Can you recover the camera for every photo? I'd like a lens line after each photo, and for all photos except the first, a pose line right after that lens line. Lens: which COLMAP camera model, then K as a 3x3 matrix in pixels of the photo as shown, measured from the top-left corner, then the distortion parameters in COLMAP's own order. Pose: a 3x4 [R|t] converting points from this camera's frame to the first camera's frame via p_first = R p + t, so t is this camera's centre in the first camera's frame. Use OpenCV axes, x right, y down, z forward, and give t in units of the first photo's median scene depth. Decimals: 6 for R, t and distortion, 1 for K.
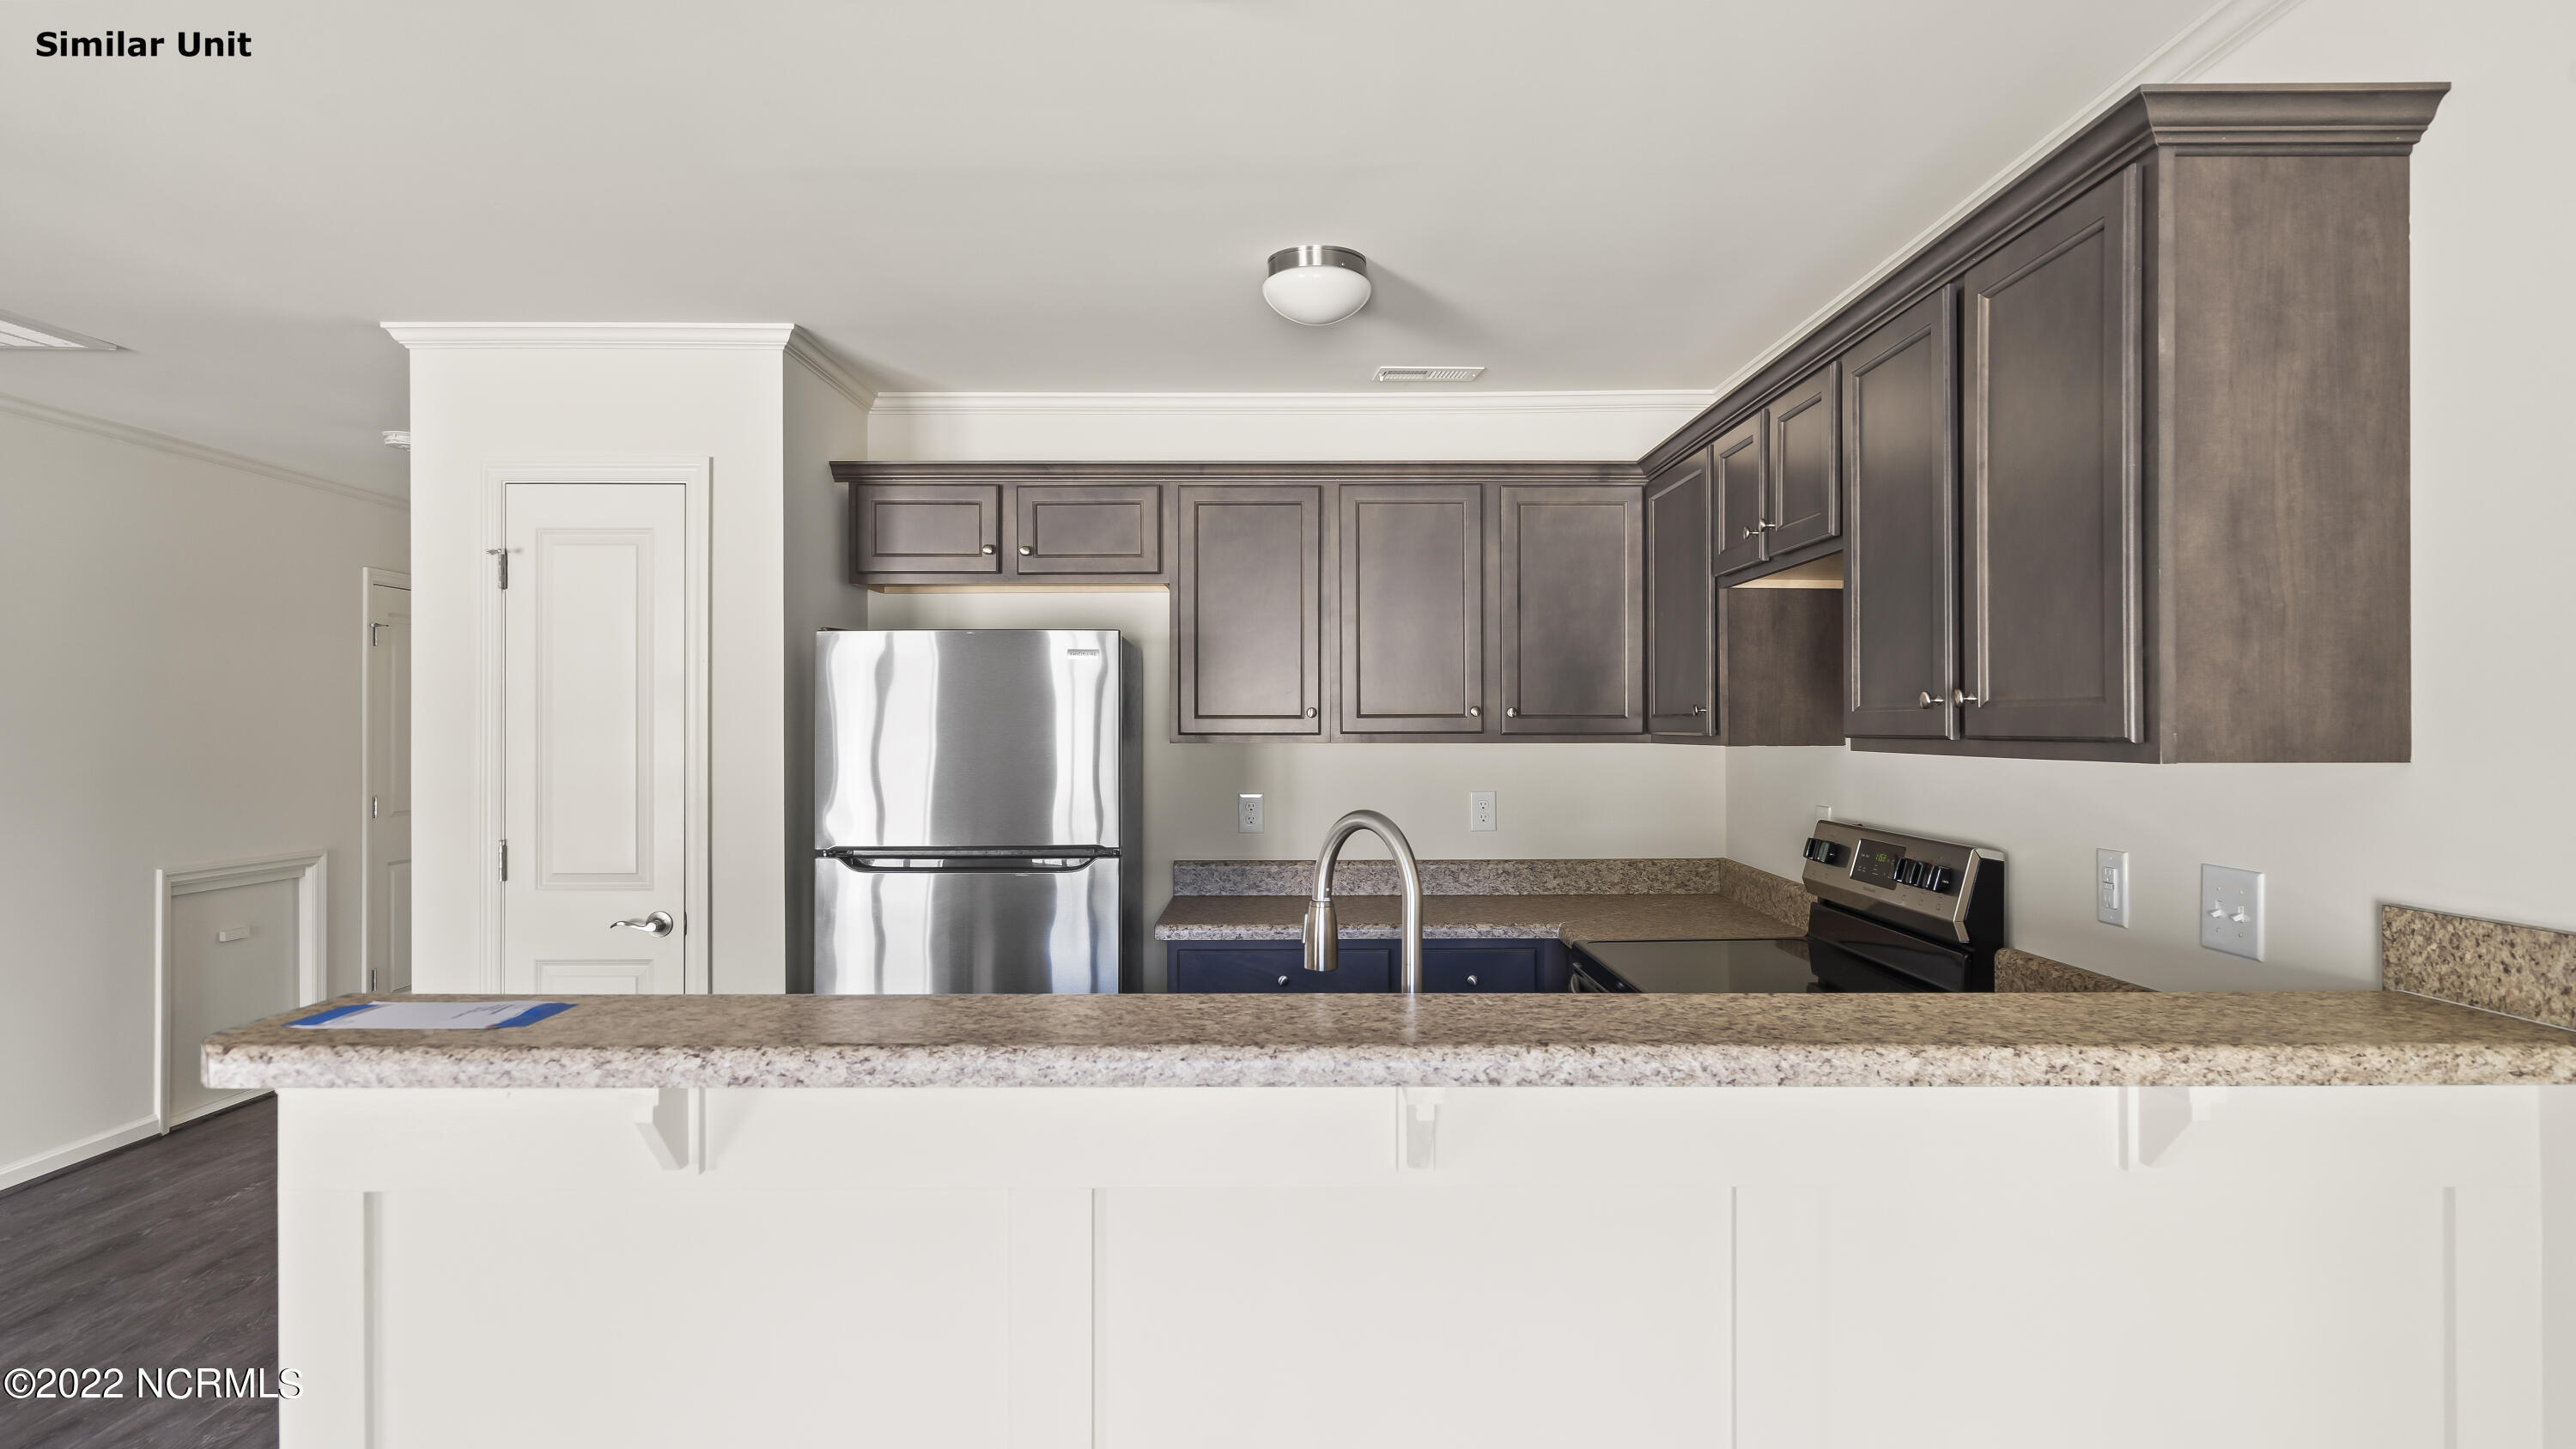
lens RADIAL K [[1391.6, 0, 1288.0], [0, 1391.6, 724.5], [0, 0, 1]] dist [0.001731, 0.000598]
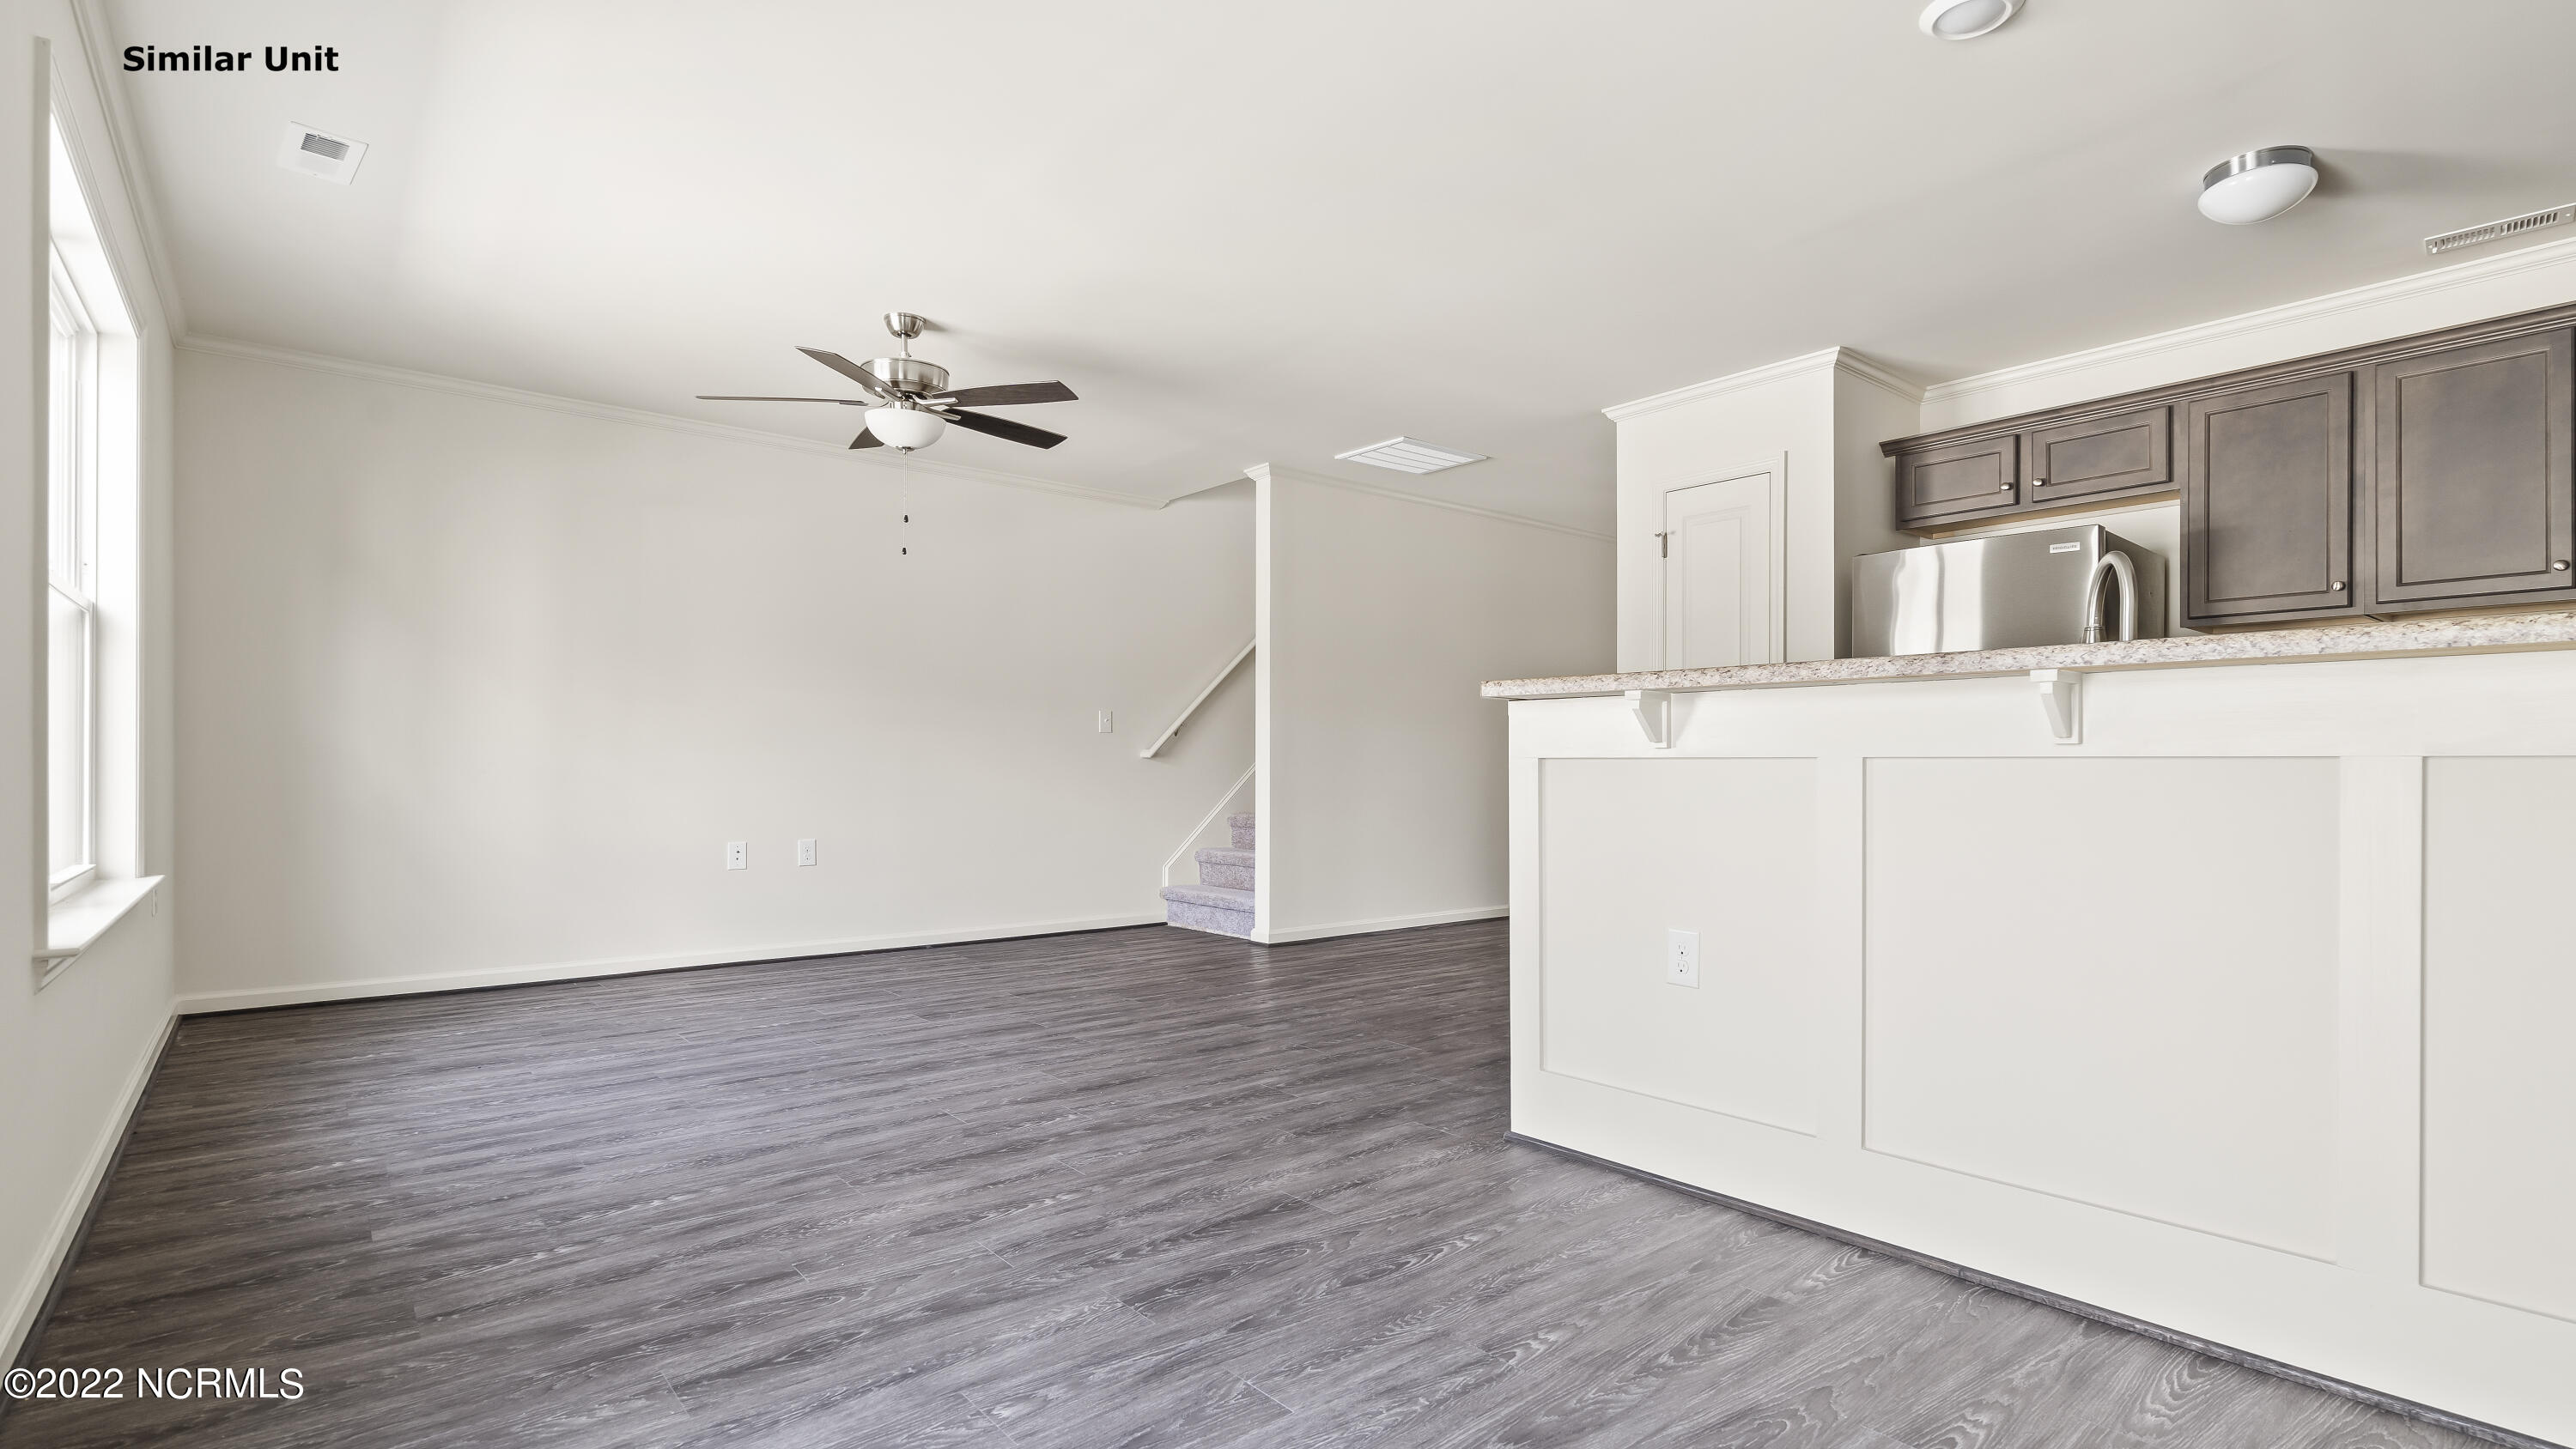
lens RADIAL K [[1198.2, 0, 1294.5], [0, 1198.2, 776.3], [0, 0, 1]] dist [0.000960, 0.000259]
pose [[0.635254, 0.008961, -0.772251, 0.221255], [-0.005196, 0.999960, 0.007329, 0.134958], [0.772286, -0.000643, 0.635275, -0.201550]]
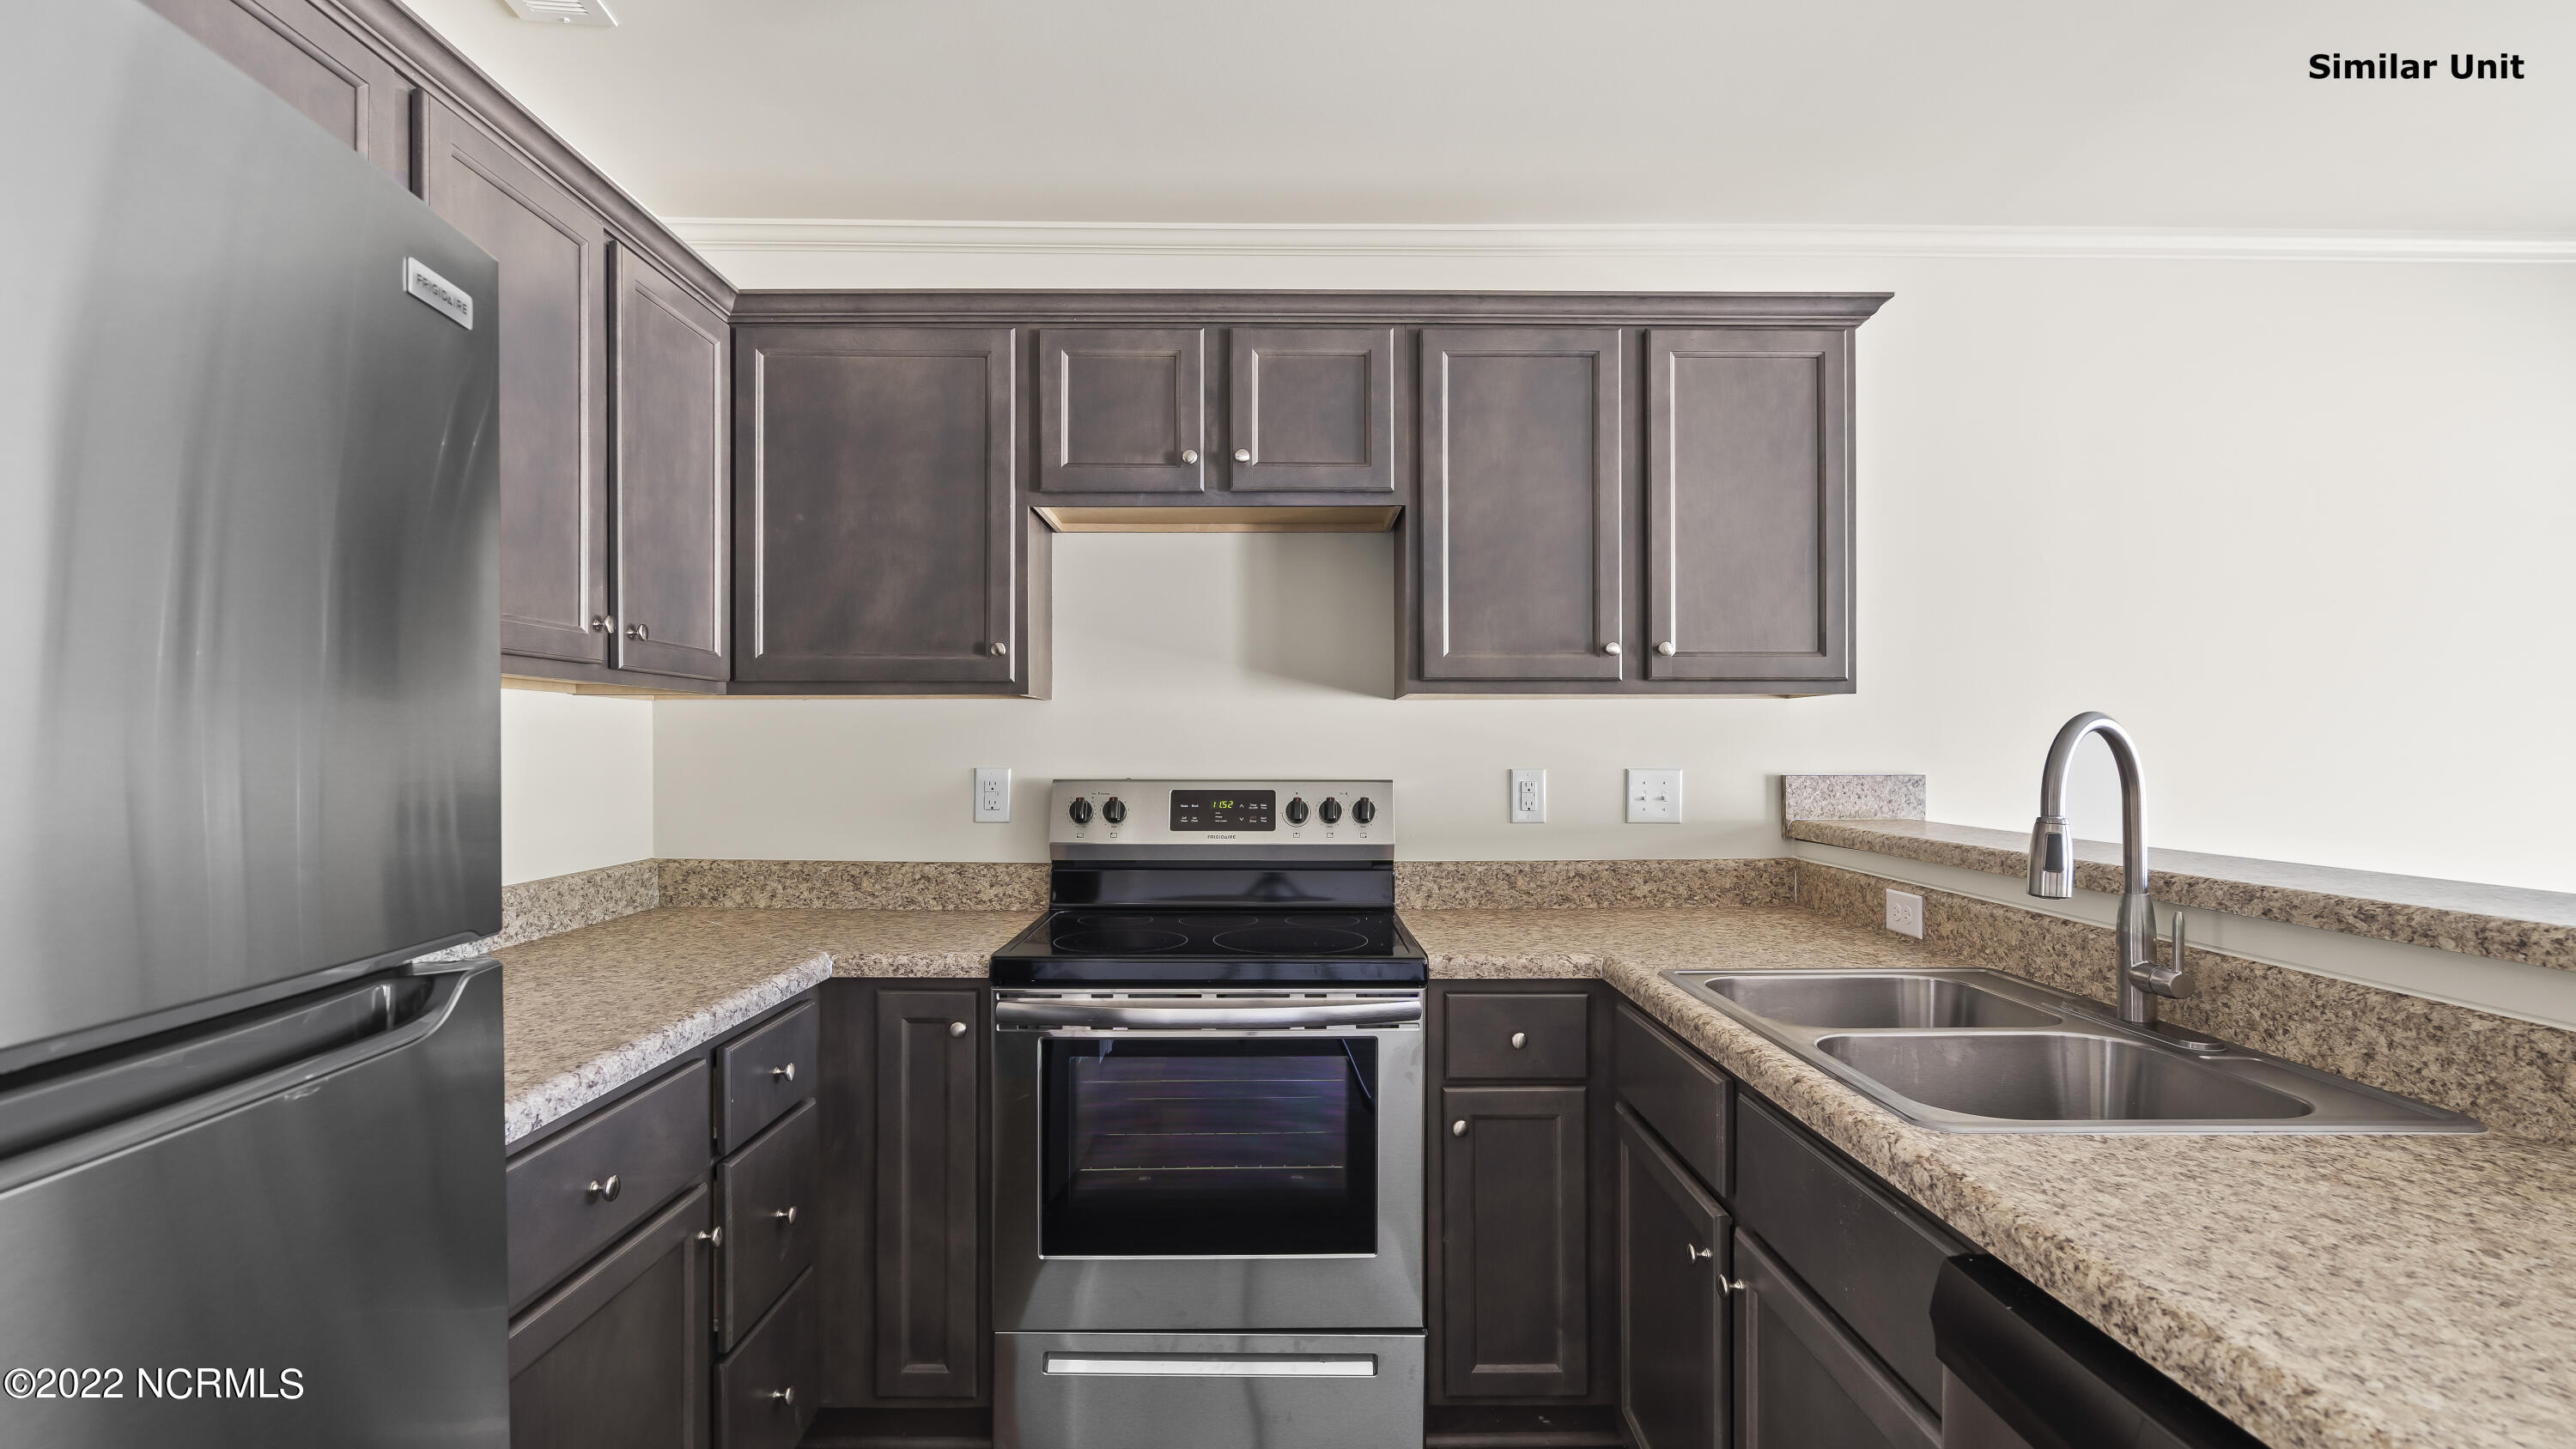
lens RADIAL K [[1218.8, 0, 1285.2], [0, 1218.8, 744.2], [0, 0, 1]] dist [-0.000436, 0.000371]
pose [[-0.007921, 0.003394, 0.999963, -0.362242], [-0.001222, 0.999993, -0.003404, 0.040705], [-0.999968, -0.001249, -0.007917, 0.729079]]
